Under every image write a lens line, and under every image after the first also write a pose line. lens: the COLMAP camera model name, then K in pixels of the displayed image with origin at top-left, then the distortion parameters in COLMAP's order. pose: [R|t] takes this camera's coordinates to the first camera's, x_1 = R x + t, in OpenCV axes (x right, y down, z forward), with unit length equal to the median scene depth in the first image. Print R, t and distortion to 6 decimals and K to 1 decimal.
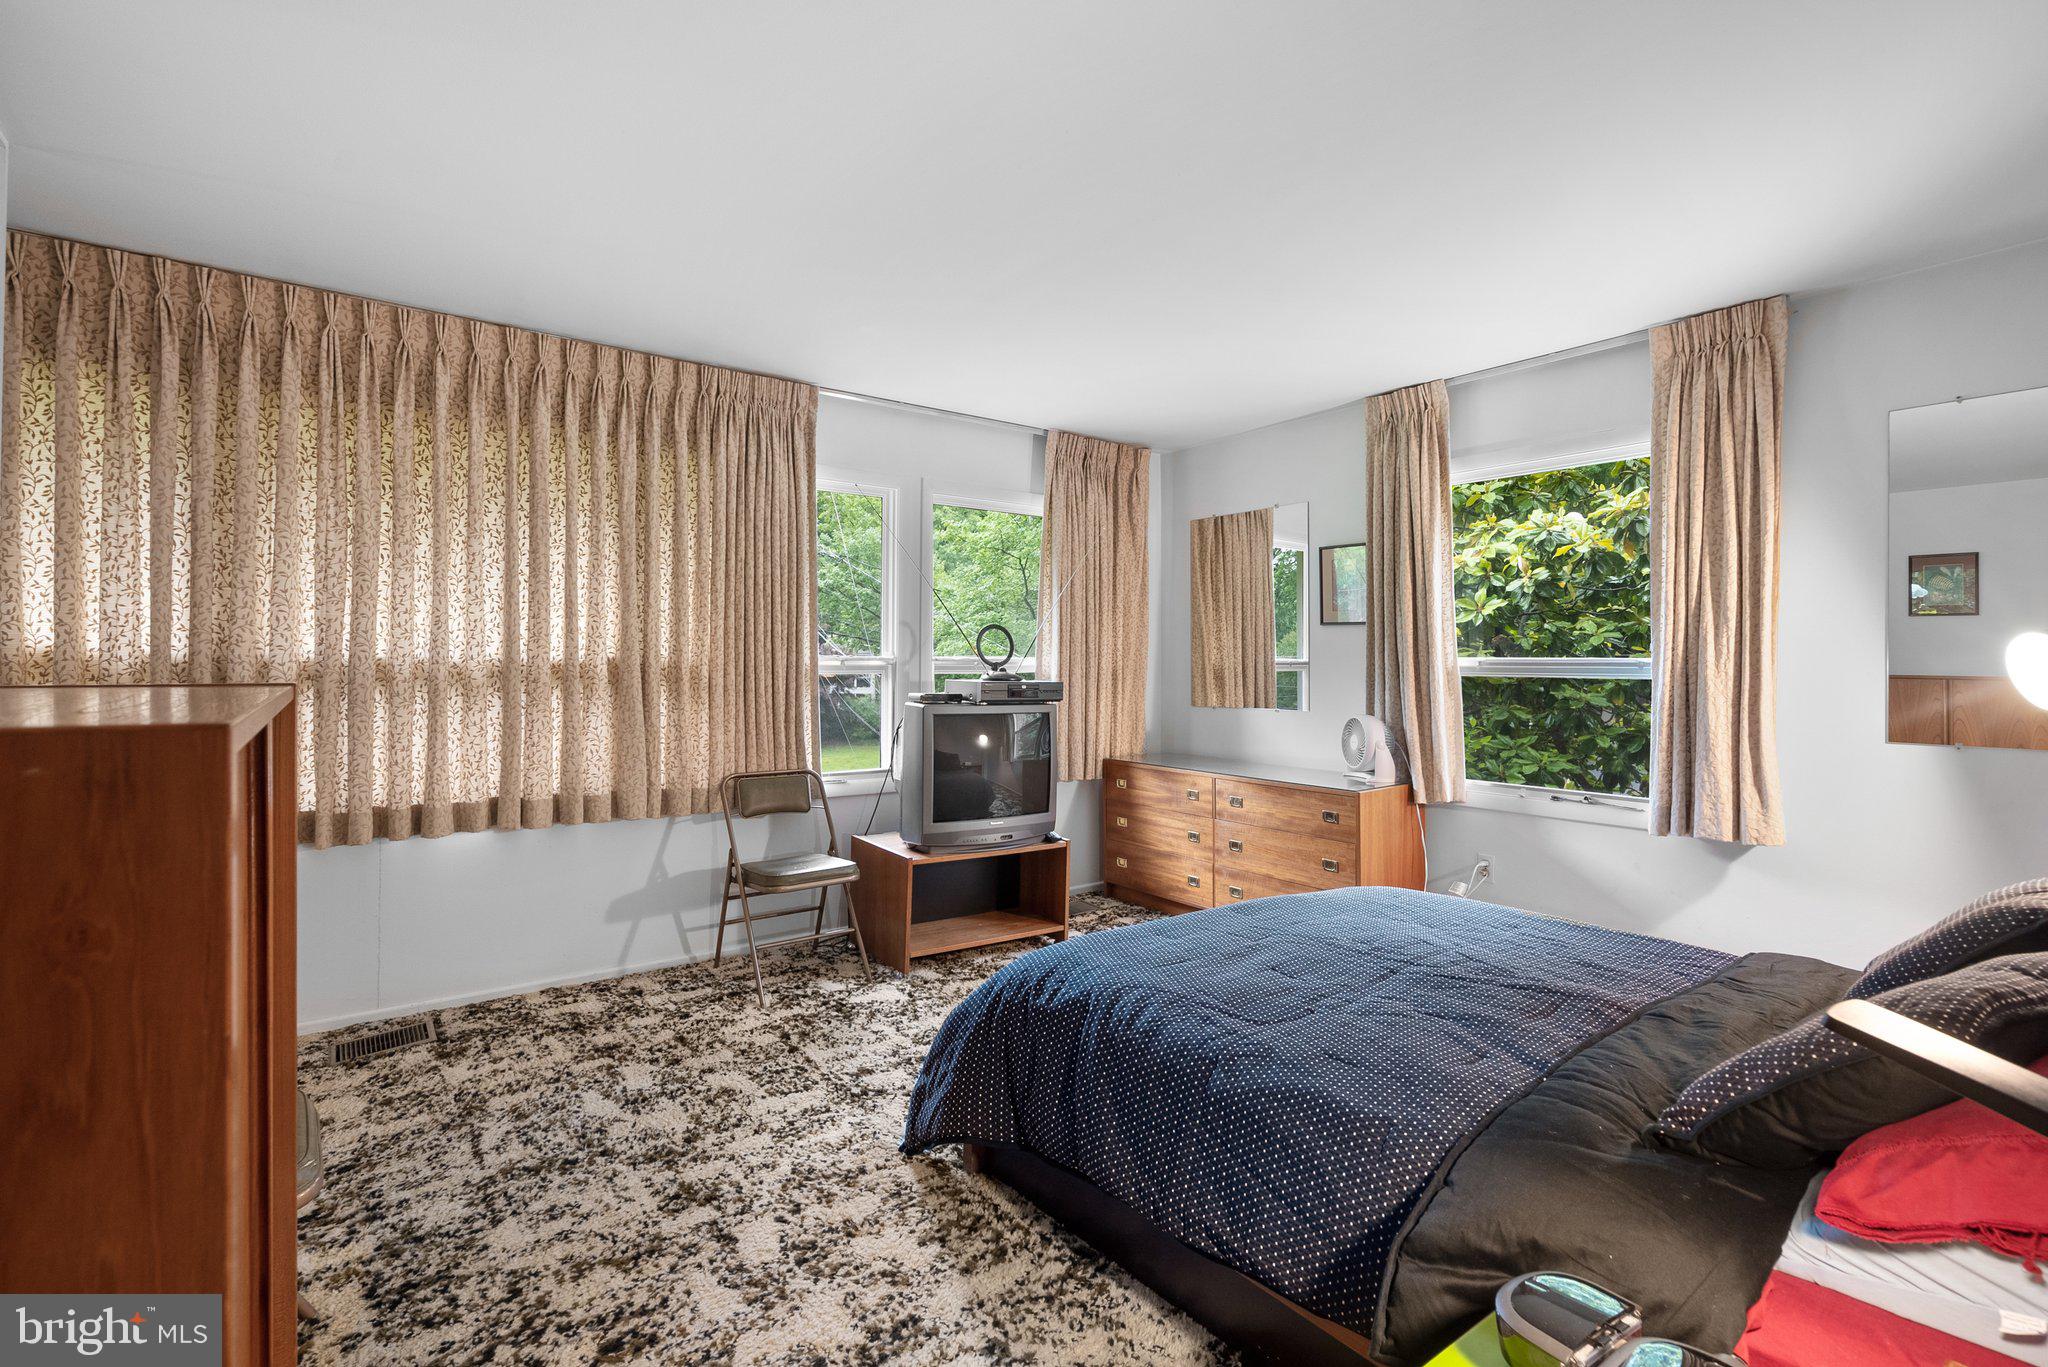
lens RADIAL K [[942.8, 0, 1025.1], [0, 942.8, 669.9], [0, 0, 1]] dist [-0.005040, 0.000128]
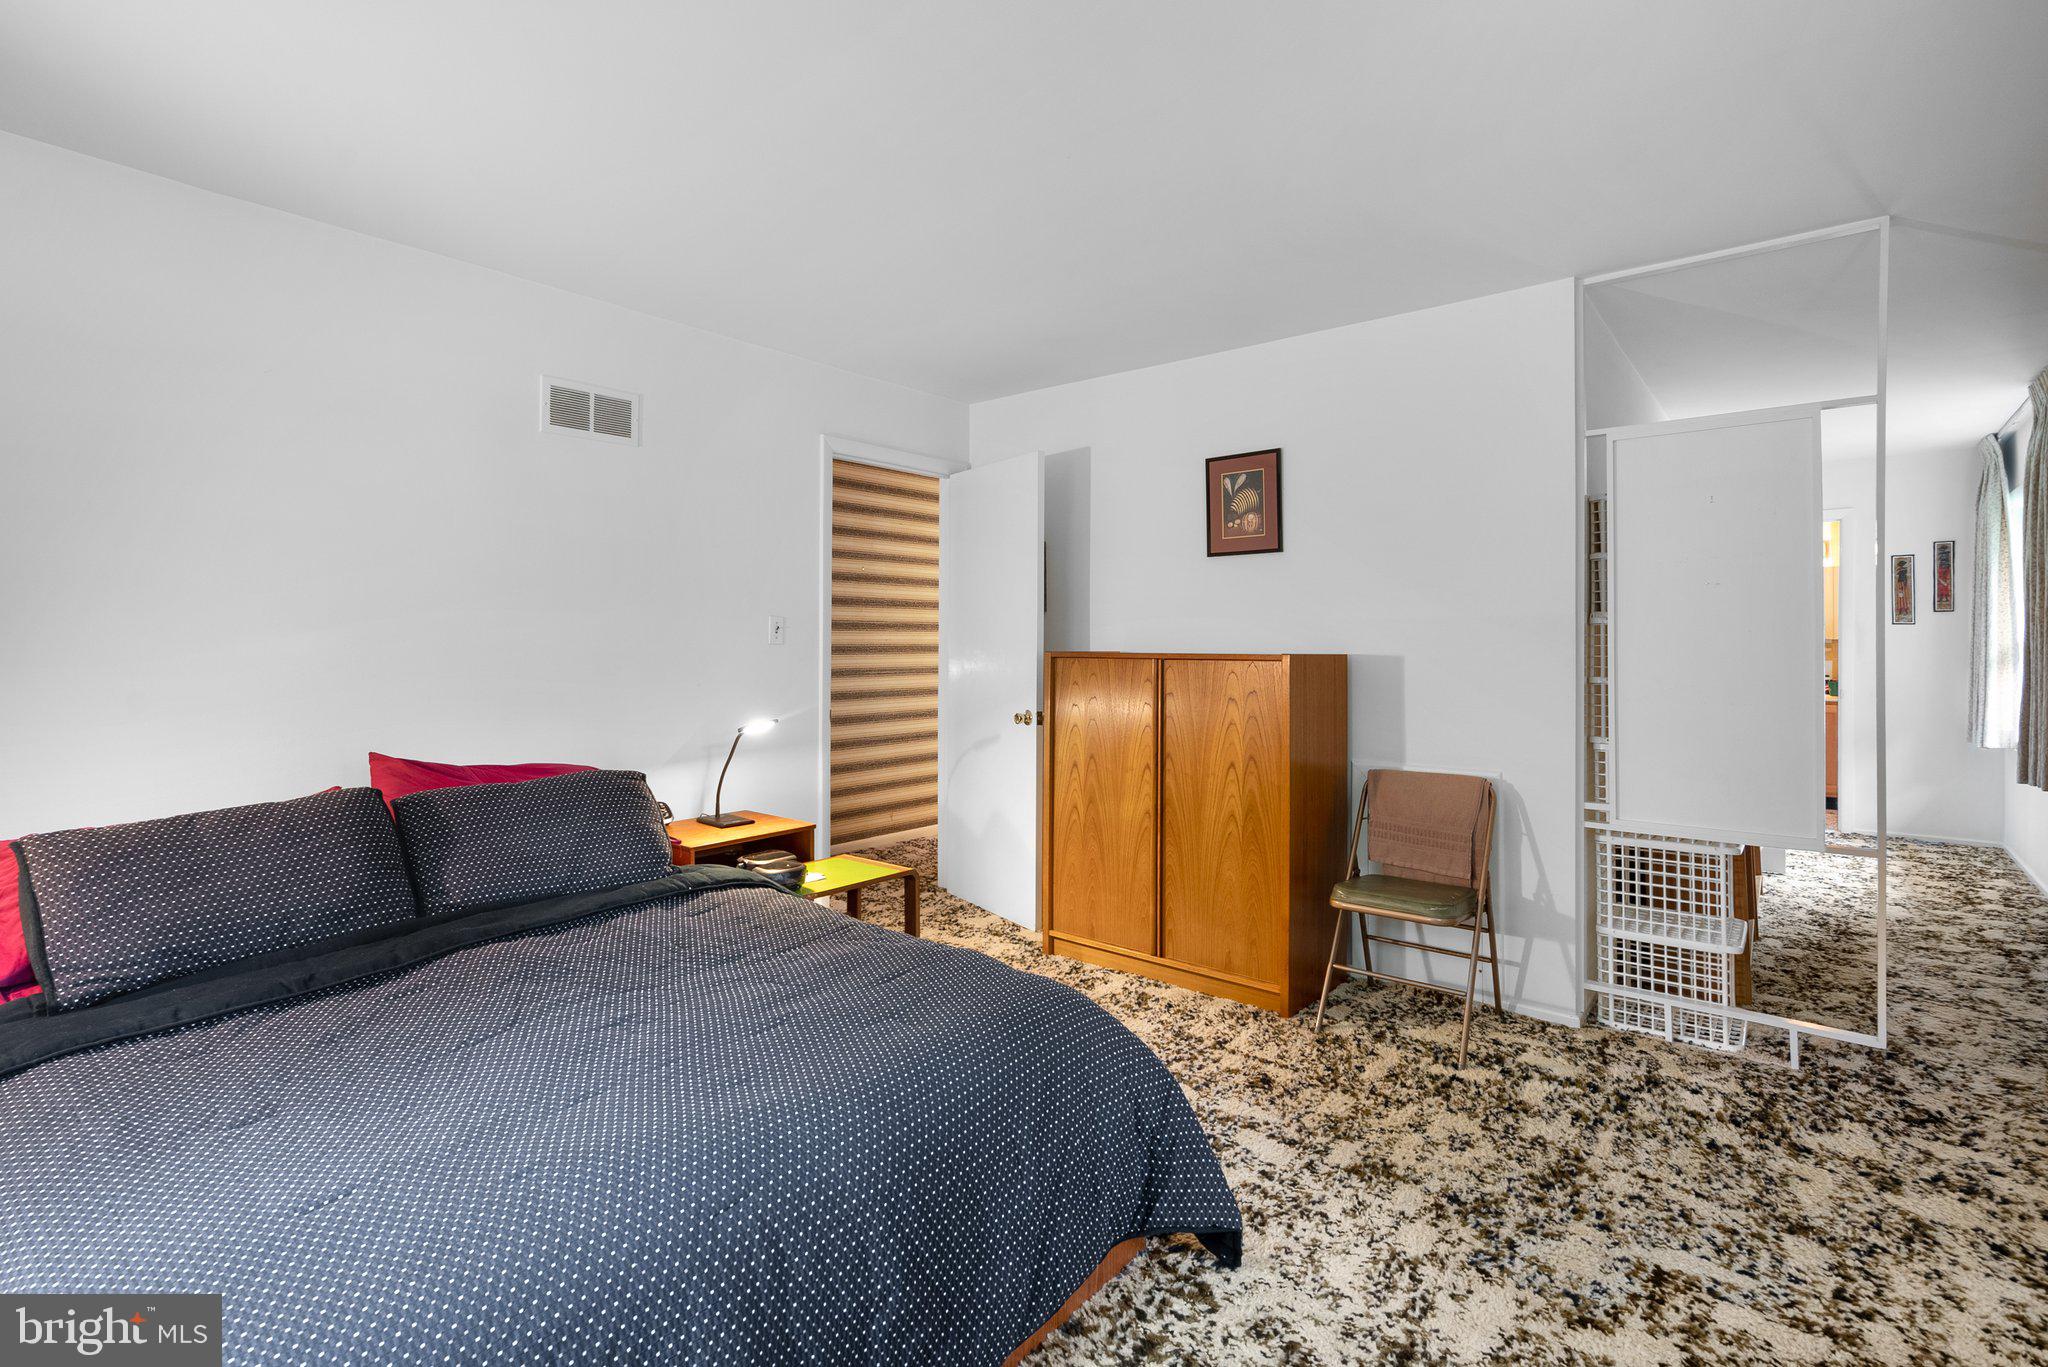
lens RADIAL K [[942.8, 0, 1029.4], [0, 942.8, 642.5], [0, 0, 1]] dist [-0.005040, 0.000128]
pose [[-0.972471, -0.012784, -0.232674, 0.234804], [-0.013565, 0.999906, 0.001760, -0.005391], [0.232629, 0.004868, -0.972553, 1.782821]]
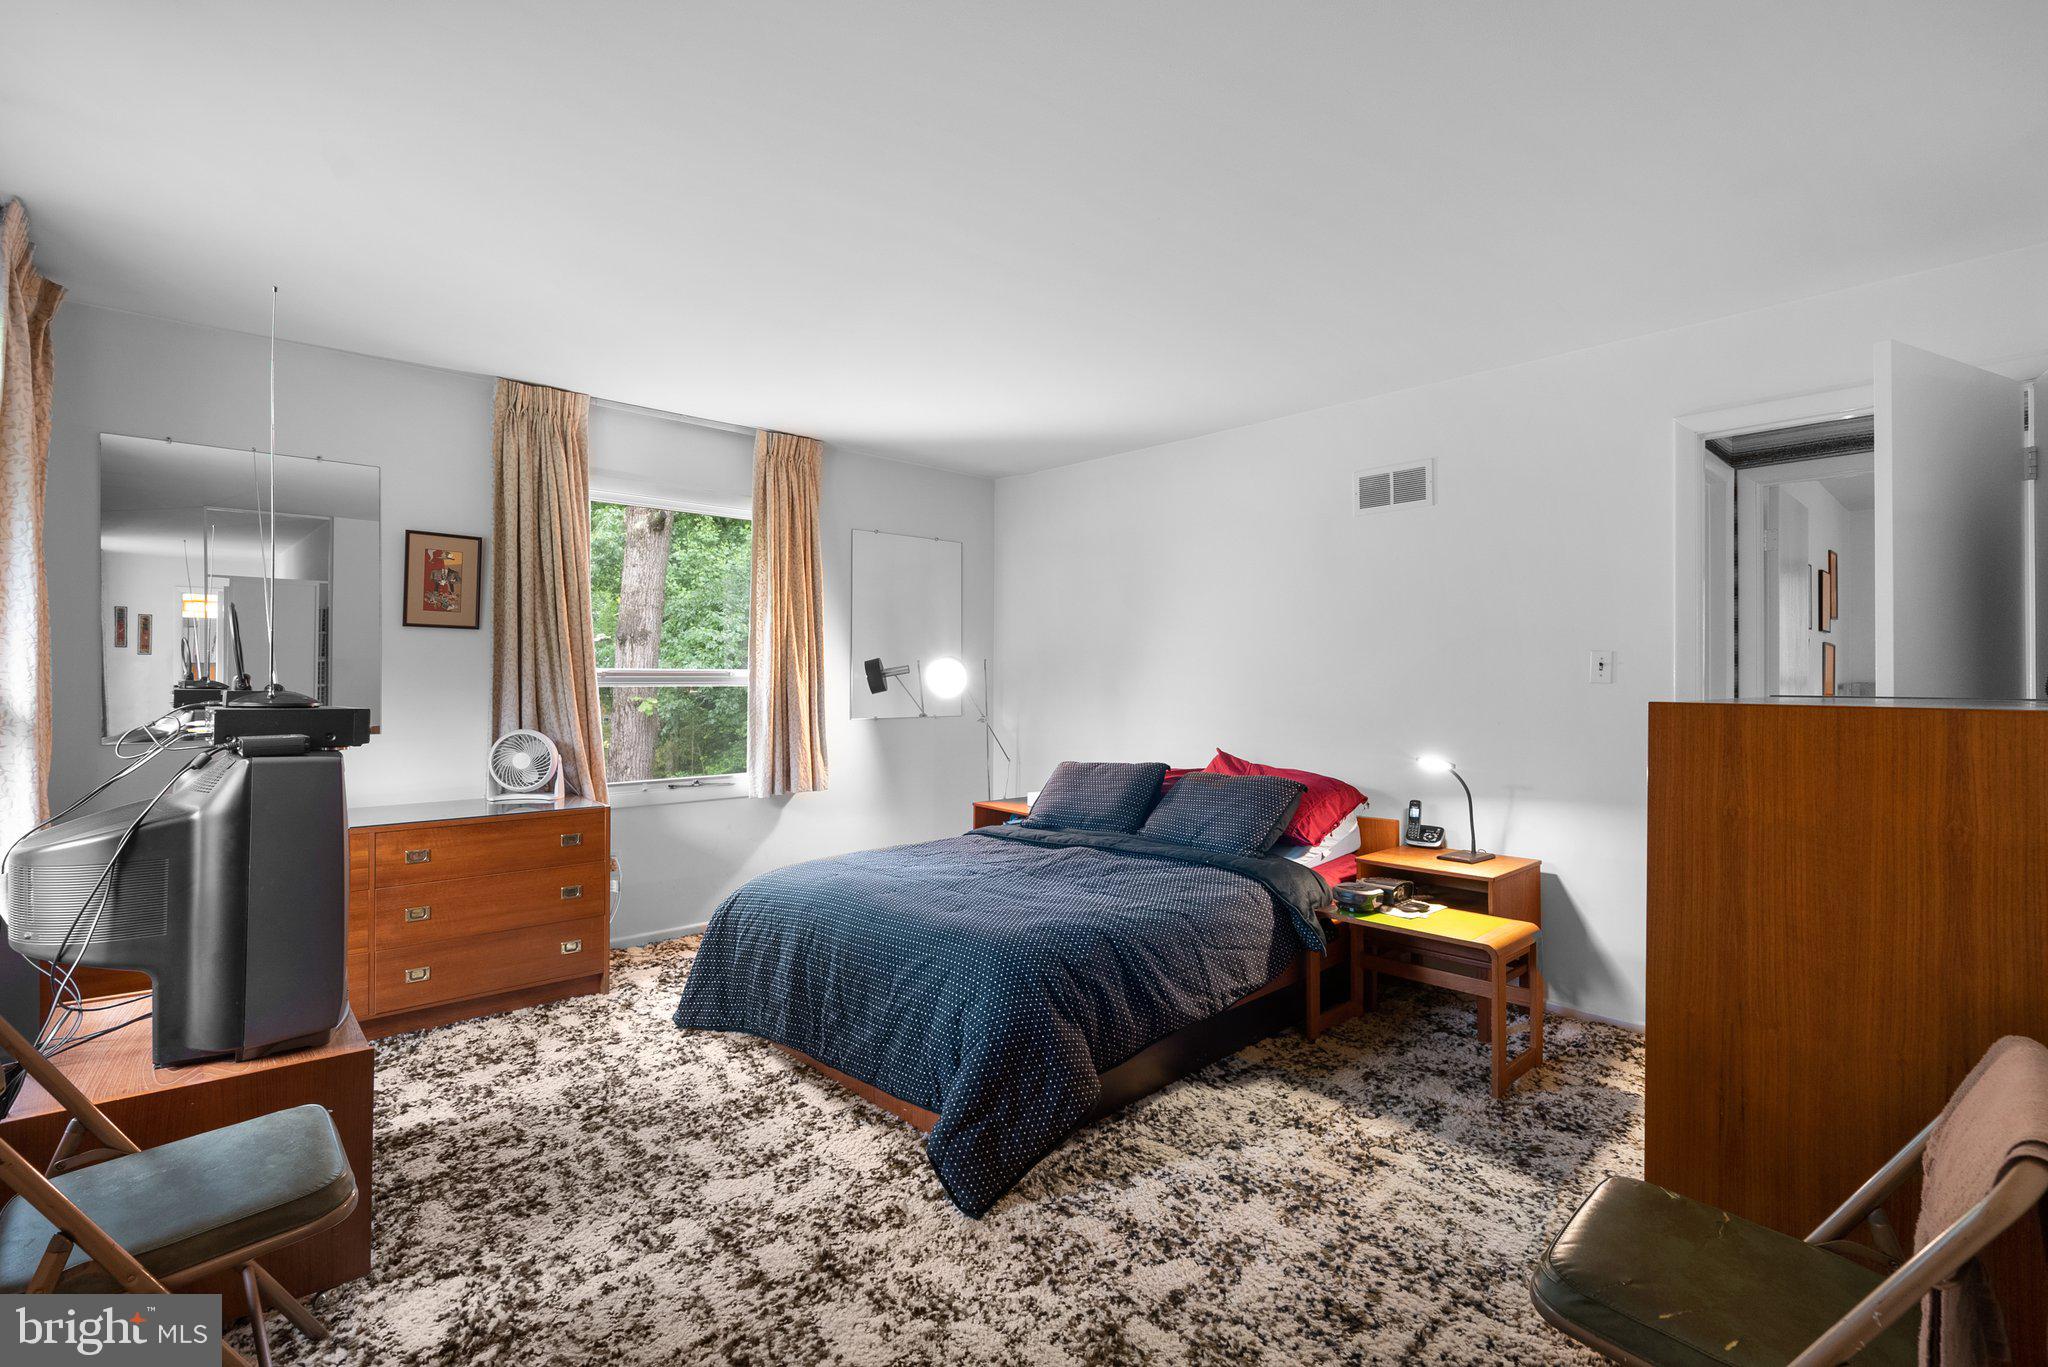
lens RADIAL K [[942.8, 0, 1028.2], [0, 942.8, 680.5], [0, 0, 1]] dist [-0.005040, 0.000128]
pose [[-0.113932, -0.010706, 0.993431, -1.065443], [0.002732, 0.999935, 0.011090, -0.015790], [-0.993485, 0.003978, -0.113896, 1.089126]]
